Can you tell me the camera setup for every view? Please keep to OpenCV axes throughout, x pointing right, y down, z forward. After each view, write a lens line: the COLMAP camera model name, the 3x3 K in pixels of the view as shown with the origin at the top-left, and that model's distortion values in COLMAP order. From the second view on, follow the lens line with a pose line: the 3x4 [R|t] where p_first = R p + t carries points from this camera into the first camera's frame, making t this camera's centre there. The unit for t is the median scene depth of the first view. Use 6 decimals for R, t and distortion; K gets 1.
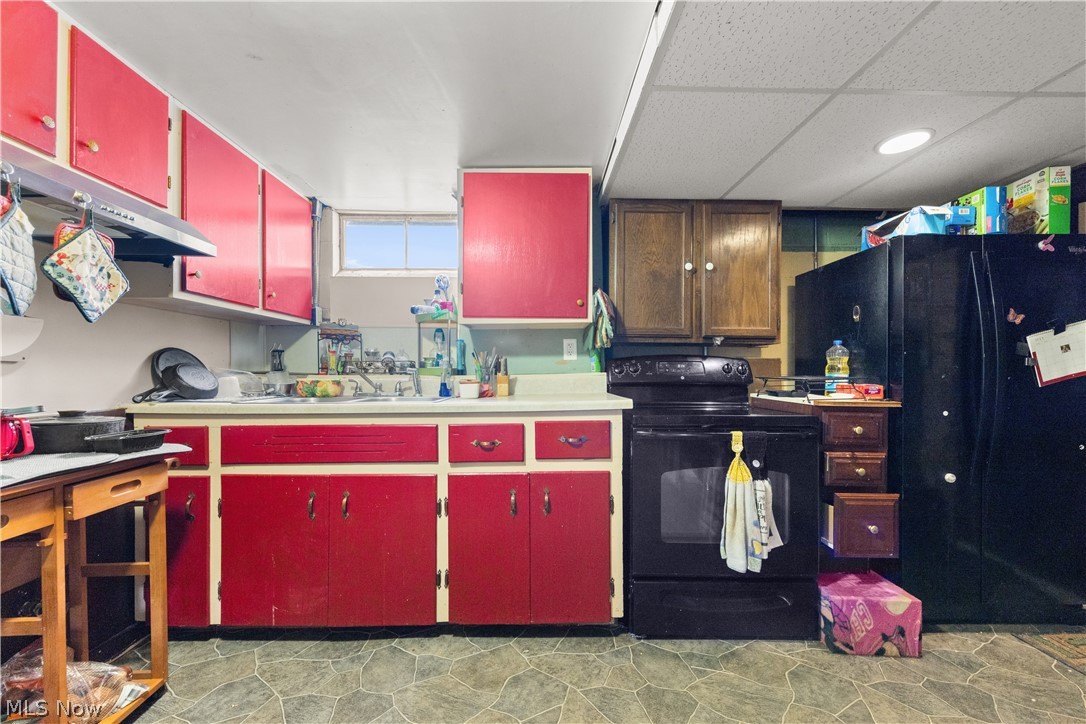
lens RADIAL K [[425.1, 0, 543.0], [0, 425.1, 369.6], [0, 0, 1]] dist [0.008730, -0.003868]
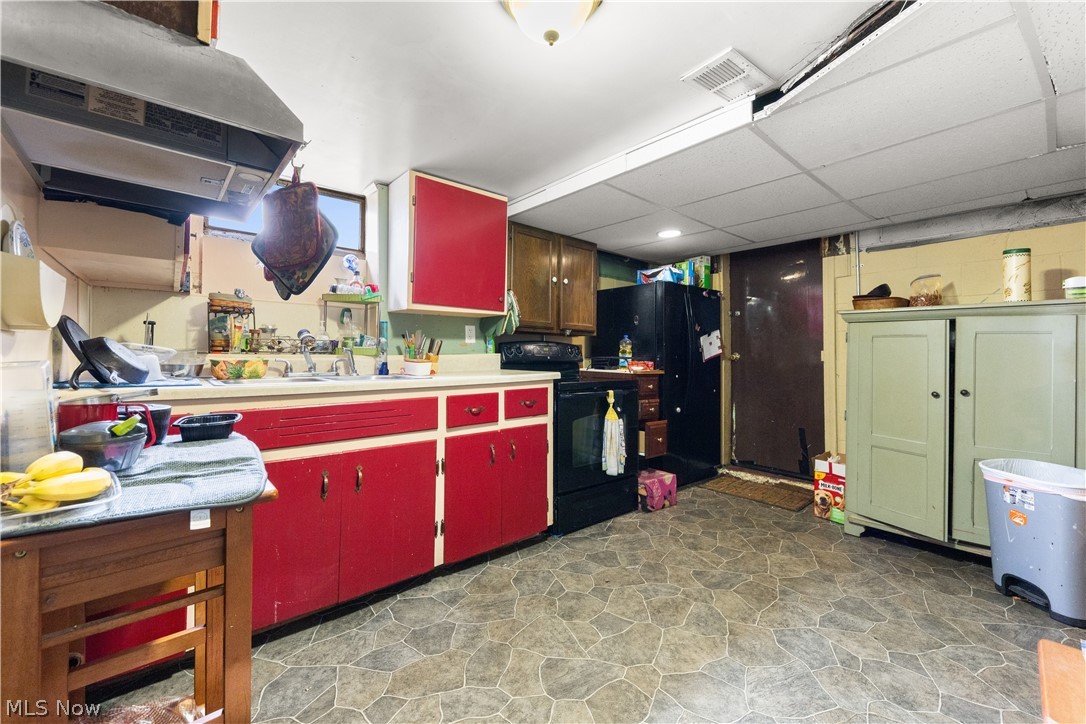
lens RADIAL K [[425.1, 0, 539.1], [0, 425.1, 340.9], [0, 0, 1]] dist [0.008730, -0.003868]
pose [[0.774770, 0.025877, 0.631714, -0.771517], [-0.012120, 0.999586, -0.026081, 0.001516], [-0.632127, 0.012550, 0.774763, -0.091133]]
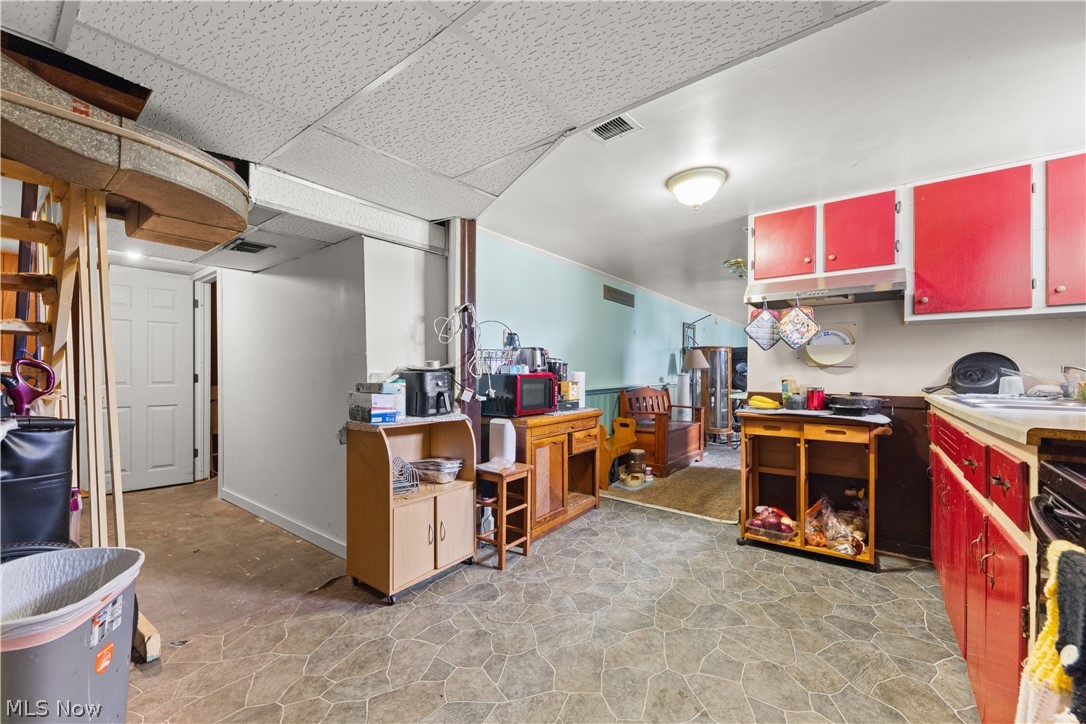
lens RADIAL K [[425.1, 0, 542.0], [0, 425.1, 370.6], [0, 0, 1]] dist [0.008730, -0.003868]
pose [[-0.618184, -0.002221, -0.786031, 0.959930], [0.001049, 0.999993, -0.003650, 0.004376], [0.786033, -0.003081, -0.618177, 0.845984]]
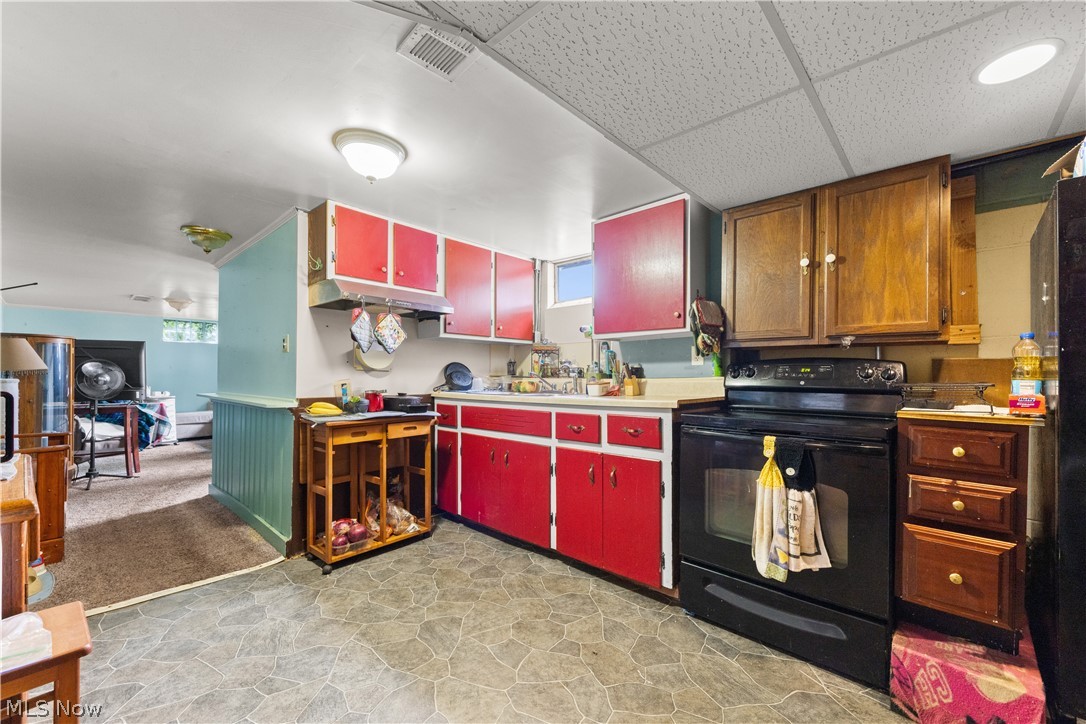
lens RADIAL K [[425.1, 0, 547.5], [0, 425.1, 372.2], [0, 0, 1]] dist [0.008730, -0.003868]
pose [[0.734612, -0.004722, -0.678471, 0.725175], [0.000181, 0.999977, -0.006763, 0.003331], [0.678487, 0.004845, 0.734596, -0.076077]]
